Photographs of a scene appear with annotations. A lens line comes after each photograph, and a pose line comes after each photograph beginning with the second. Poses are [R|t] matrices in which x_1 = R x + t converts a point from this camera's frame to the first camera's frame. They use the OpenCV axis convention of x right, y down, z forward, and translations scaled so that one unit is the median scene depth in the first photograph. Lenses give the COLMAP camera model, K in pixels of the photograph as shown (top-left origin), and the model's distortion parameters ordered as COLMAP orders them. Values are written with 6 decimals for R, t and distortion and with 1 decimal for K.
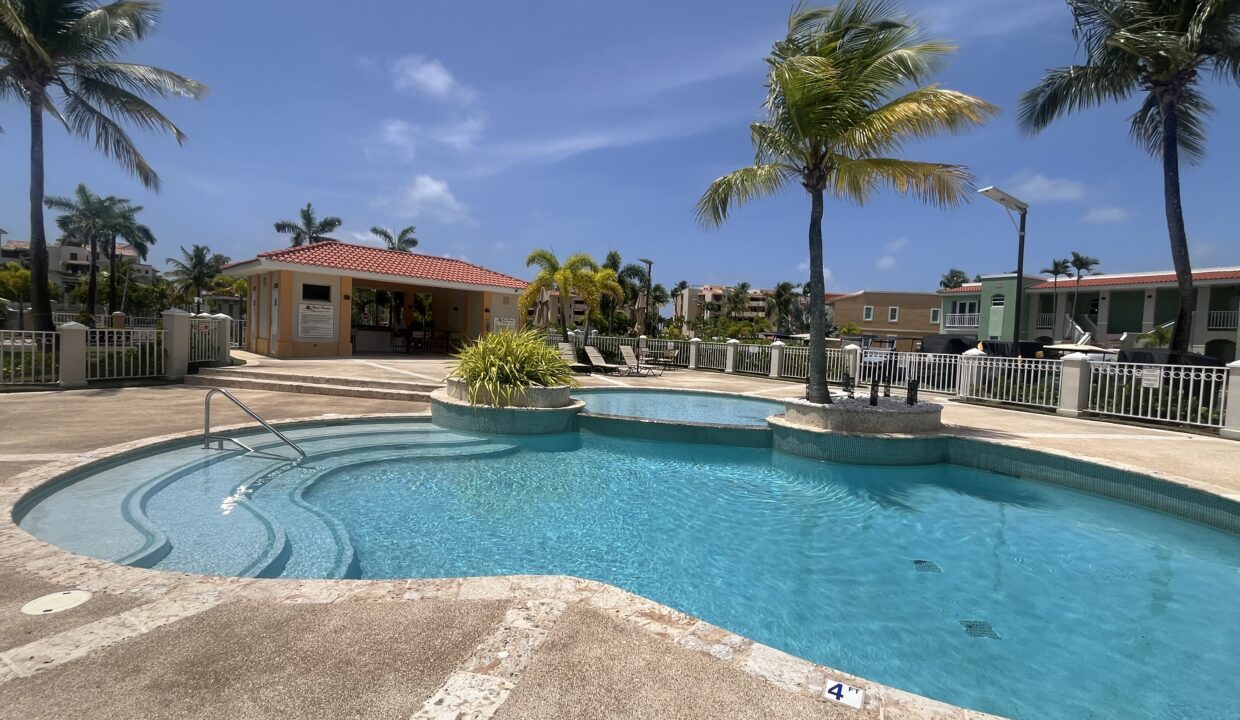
lens RADIAL K [[538.3, 0, 619.3], [0, 538.3, 359.3], [0, 0, 1]] dist [-0.002784, -0.000250]
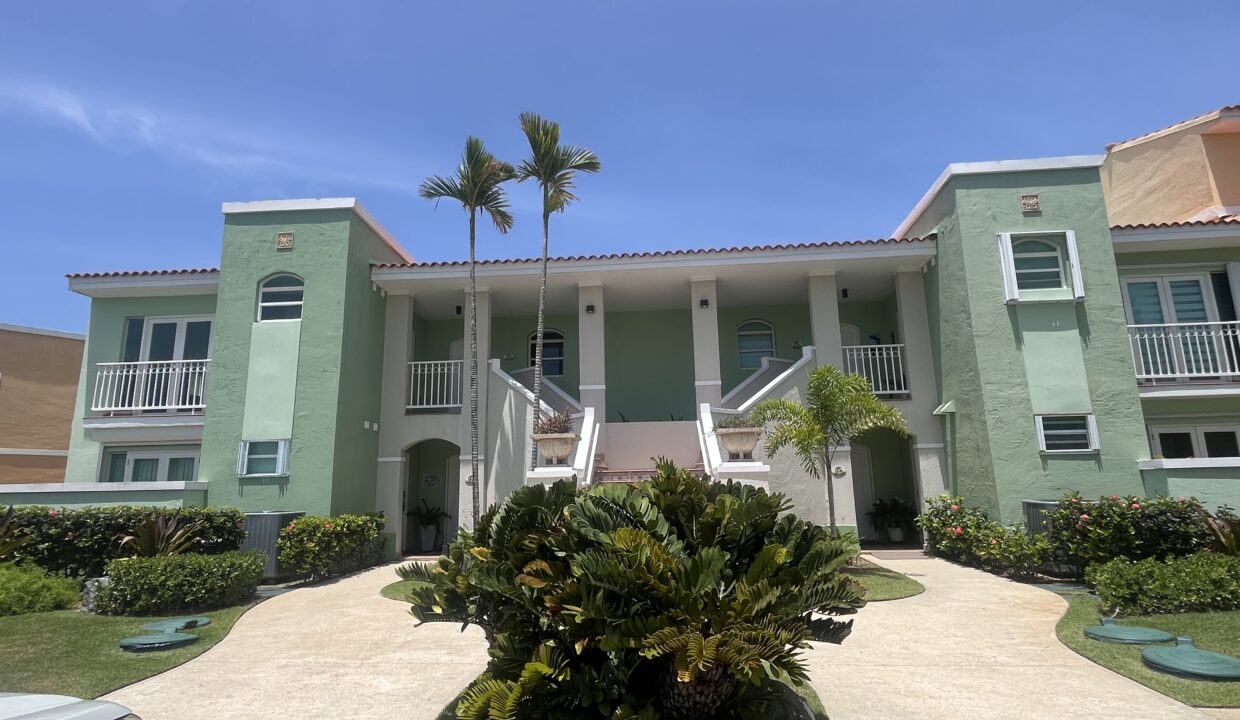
lens RADIAL K [[655.3, 0, 616.7], [0, 655.3, 364.6], [0, 0, 1]] dist [0.003837, 0.000056]
pose [[0.523168, 0.118385, 0.843967, 0.536320], [0.075083, 0.980051, -0.184018, -0.010121], [-0.848916, 0.159640, 0.503842, 0.723112]]
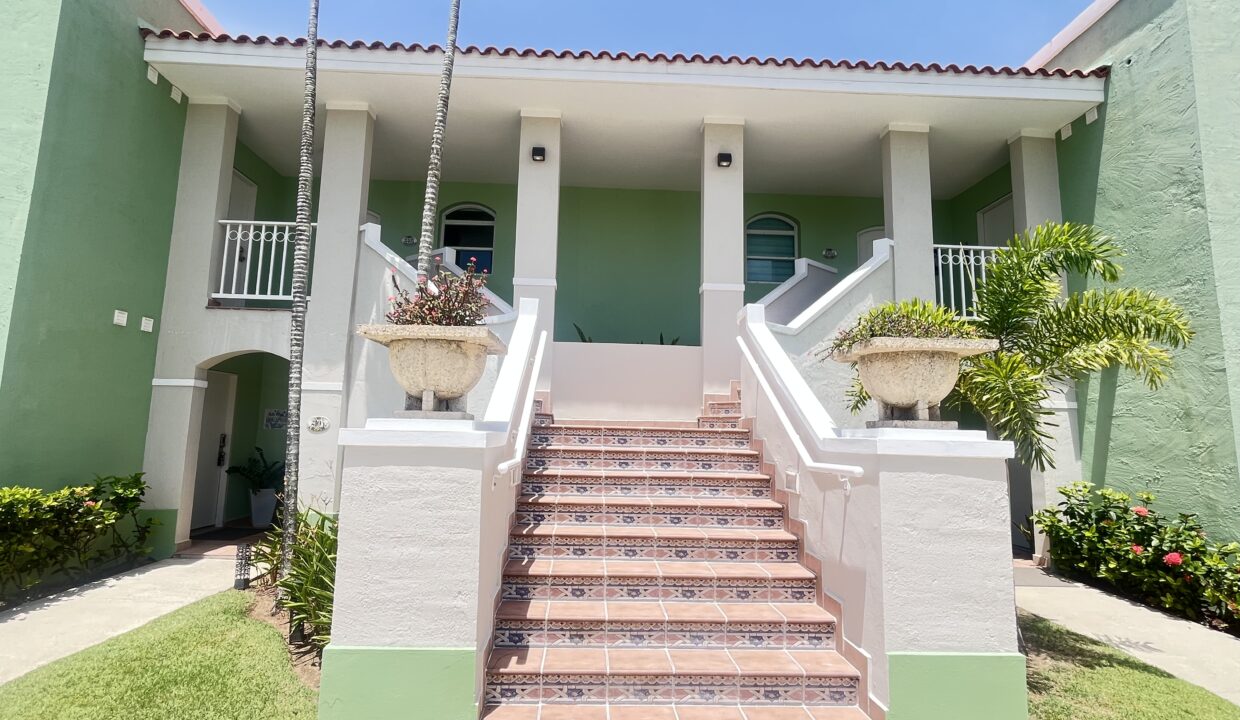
lens RADIAL K [[591.8, 0, 622.6], [0, 591.8, 357.5], [0, 0, 1]] dist [0.001335, 0.000164]
pose [[0.413661, 0.086735, 0.906290, 0.660583], [0.030370, 0.993583, -0.108951, -0.017209], [-0.909924, 0.072593, 0.408372, 0.806125]]
